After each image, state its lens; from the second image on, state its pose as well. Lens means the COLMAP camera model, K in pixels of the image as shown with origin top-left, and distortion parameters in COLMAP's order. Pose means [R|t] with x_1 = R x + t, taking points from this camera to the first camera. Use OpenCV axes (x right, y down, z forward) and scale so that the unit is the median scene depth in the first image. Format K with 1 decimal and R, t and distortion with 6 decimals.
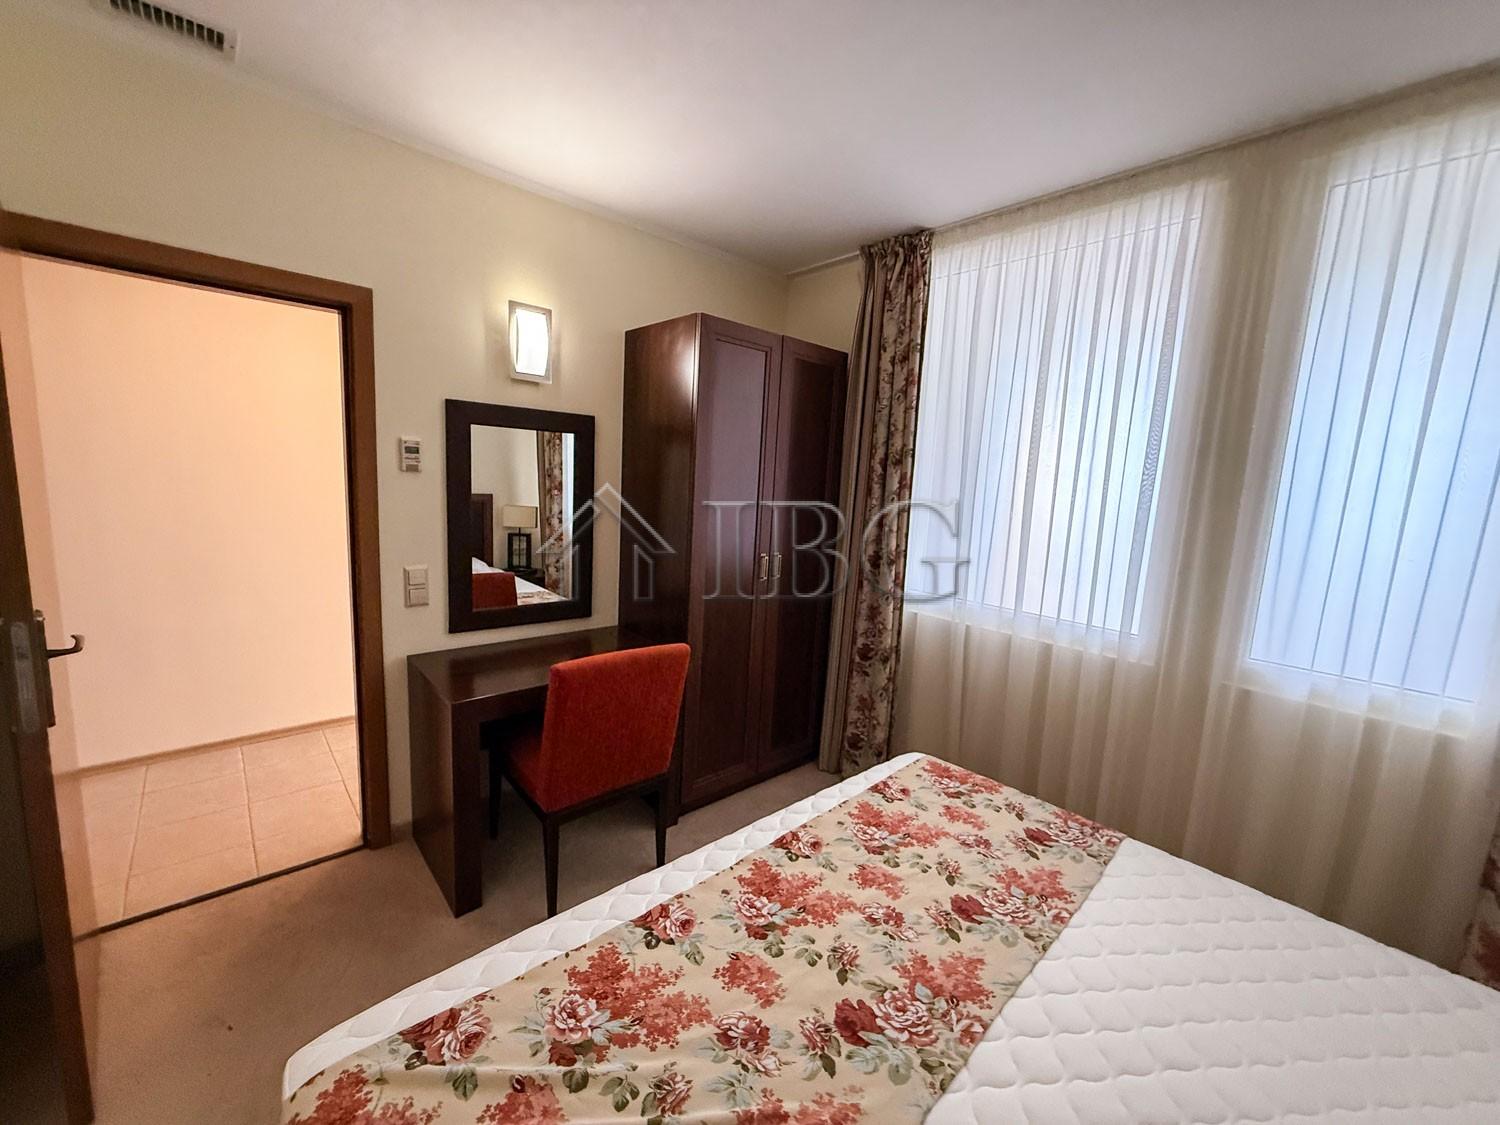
lens RADIAL K [[601.2, 0, 746.7], [0, 601.2, 565.2], [0, 0, 1]] dist [0.000517, 0.000479]
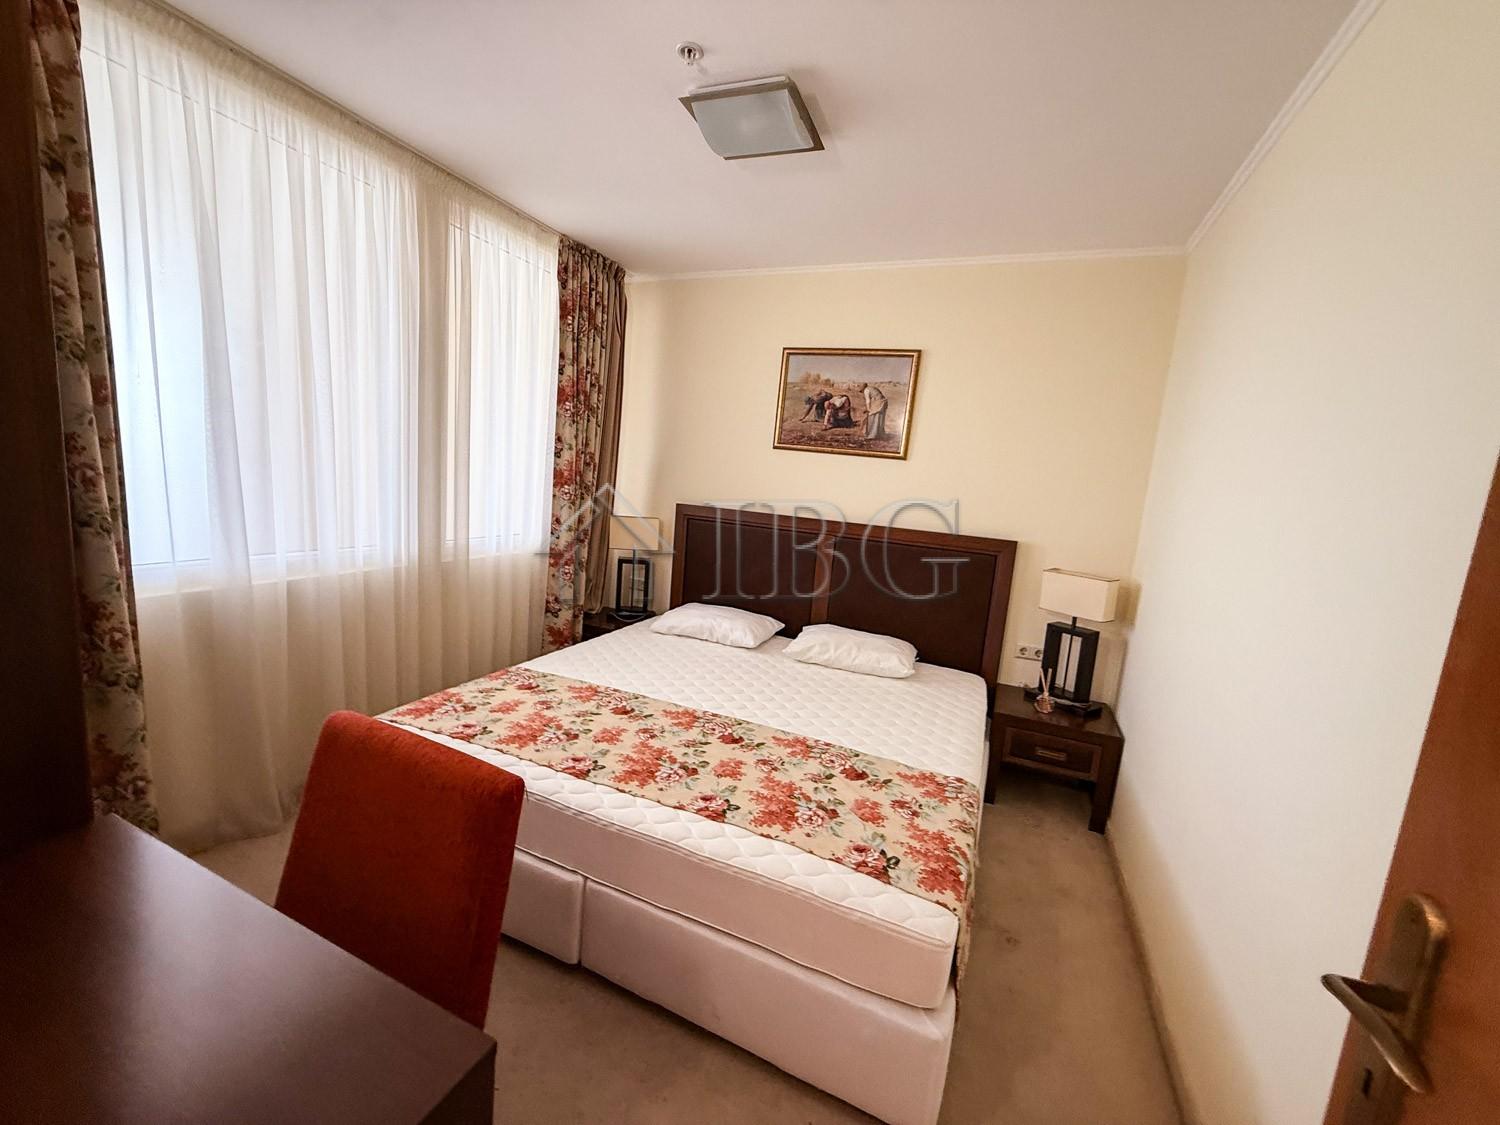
lens RADIAL K [[601.2, 0, 749.4], [0, 601.2, 563.3], [0, 0, 1]] dist [0.000517, 0.000479]
pose [[-0.416365, -0.222484, 0.881556, -1.033662], [0.026862, 0.966165, 0.256524, -0.196256], [-0.908801, 0.130488, -0.396301, 1.207057]]
